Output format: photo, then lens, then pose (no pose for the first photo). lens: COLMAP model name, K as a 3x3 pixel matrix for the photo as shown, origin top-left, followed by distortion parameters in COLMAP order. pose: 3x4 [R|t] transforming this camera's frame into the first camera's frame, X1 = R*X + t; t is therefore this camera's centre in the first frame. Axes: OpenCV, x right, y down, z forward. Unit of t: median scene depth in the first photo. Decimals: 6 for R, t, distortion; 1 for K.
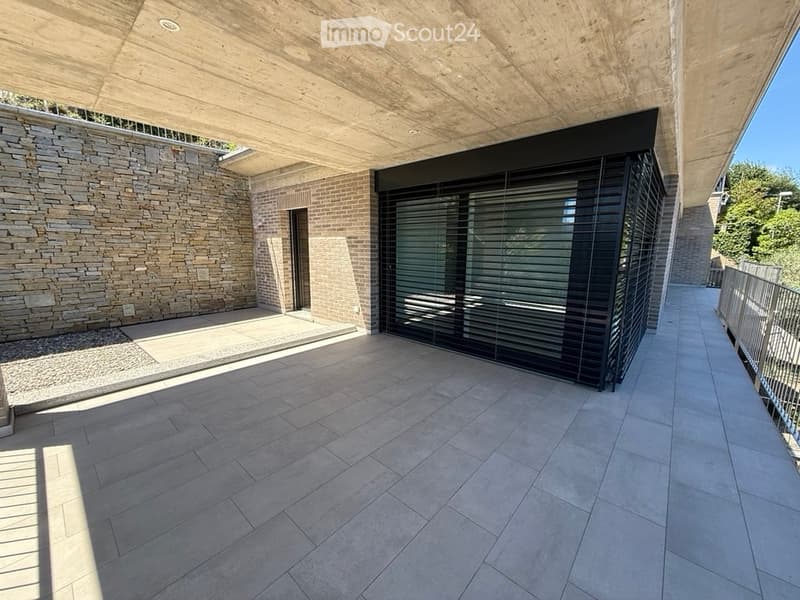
lens RADIAL K [[320.0, 0, 401.0], [0, 320.0, 299.6], [0, 0, 1]] dist [0.000474, 0.000038]
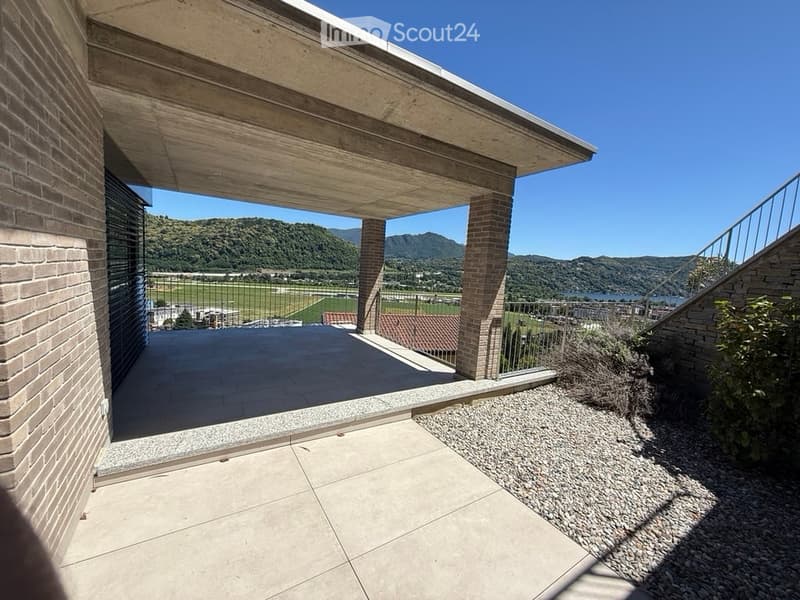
lens RADIAL K [[320.0, 0, 401.4], [0, 320.0, 299.7], [0, 0, 1]] dist [0.000474, 0.000038]
pose [[-0.958885, -0.100709, 0.265326, -1.861608], [-0.028615, 0.964463, 0.262665, -0.709311], [-0.282350, 0.244273, -0.927690, 3.721086]]
